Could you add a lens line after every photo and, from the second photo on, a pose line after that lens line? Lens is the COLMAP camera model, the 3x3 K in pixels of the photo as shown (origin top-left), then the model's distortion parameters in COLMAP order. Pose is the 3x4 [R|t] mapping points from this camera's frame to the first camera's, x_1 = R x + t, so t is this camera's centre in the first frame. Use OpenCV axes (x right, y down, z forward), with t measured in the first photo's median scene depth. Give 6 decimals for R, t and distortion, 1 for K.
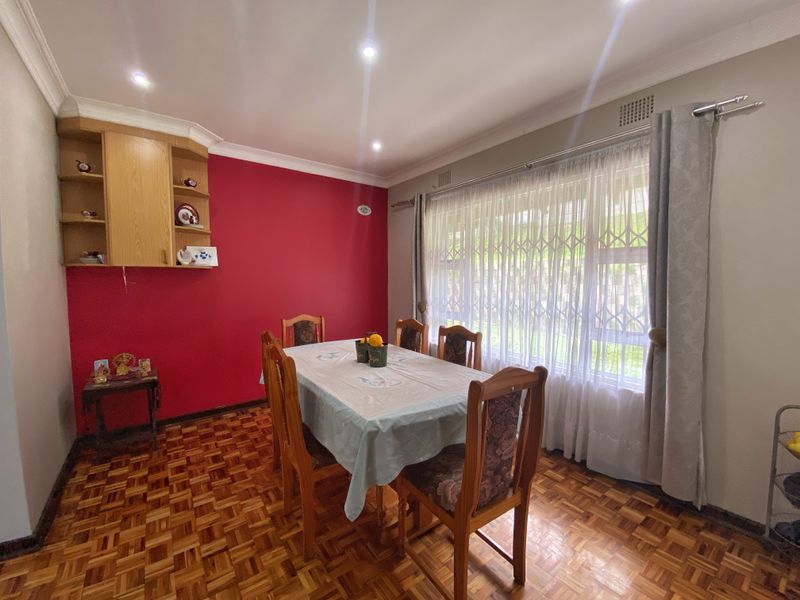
lens RADIAL K [[329.8, 0, 398.3], [0, 329.8, 300.3], [0, 0, 1]] dist [0.022261, -0.017277]
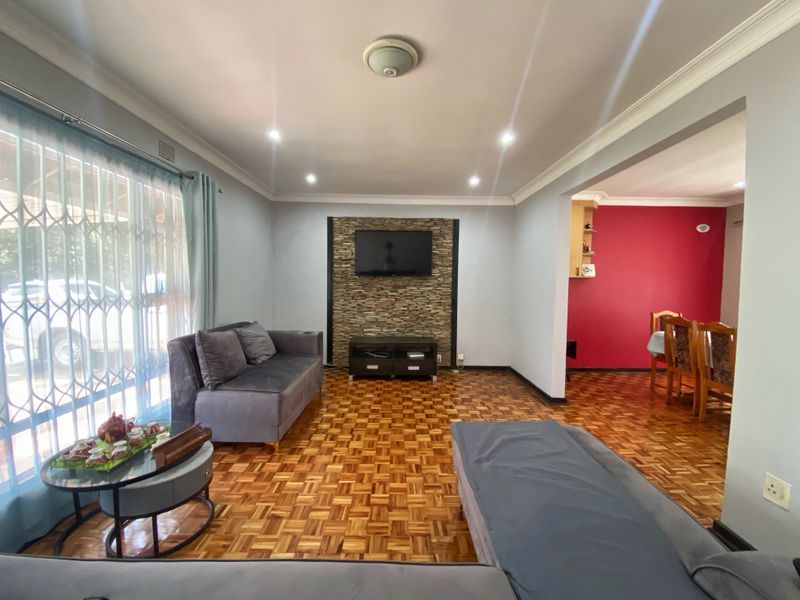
lens RADIAL K [[329.8, 0, 398.3], [0, 329.8, 300.3], [0, 0, 1]] dist [0.022261, -0.017277]
pose [[0.814685, 0.043197, -0.578293, -0.401179], [-0.049731, 0.998752, 0.004545, 0.049360], [0.577767, 0.025056, 0.815817, -0.821515]]
